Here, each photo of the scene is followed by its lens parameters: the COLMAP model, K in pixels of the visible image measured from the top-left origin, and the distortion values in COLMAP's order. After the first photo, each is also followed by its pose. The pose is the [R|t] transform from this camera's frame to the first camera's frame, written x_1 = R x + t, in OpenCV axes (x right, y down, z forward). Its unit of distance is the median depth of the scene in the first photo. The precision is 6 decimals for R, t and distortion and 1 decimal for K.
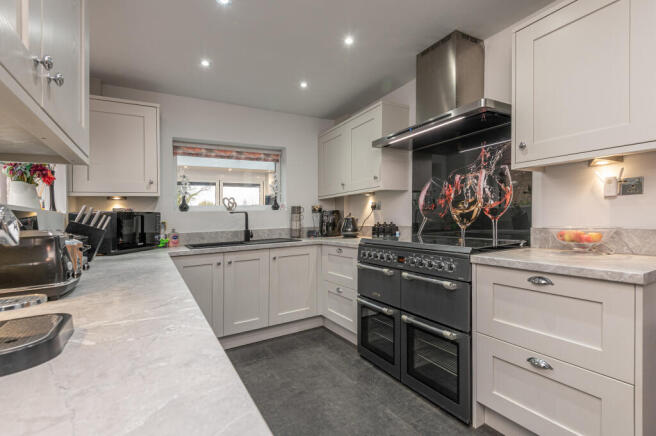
lens RADIAL K [[299.9, 0, 326.3], [0, 299.9, 220.0], [0, 0, 1]] dist [0.006064, -0.003969]
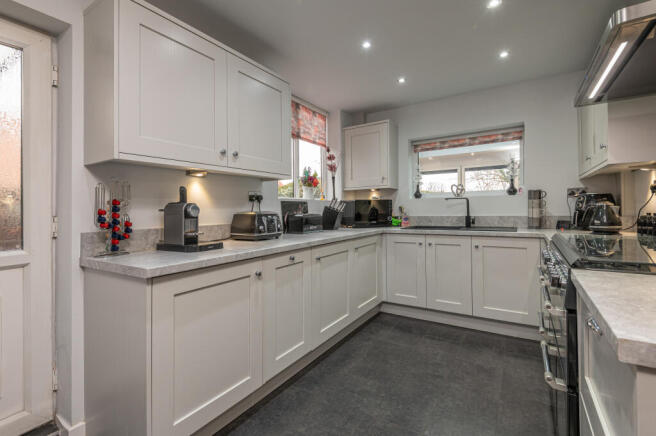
lens RADIAL K [[299.9, 0, 323.8], [0, 299.9, 201.4], [0, 0, 1]] dist [0.006064, -0.003969]
pose [[0.441377, -0.001132, -0.897321, 0.444585], [-0.003642, 0.999989, -0.003052, -0.011186], [0.897314, 0.004615, 0.441368, 0.128815]]
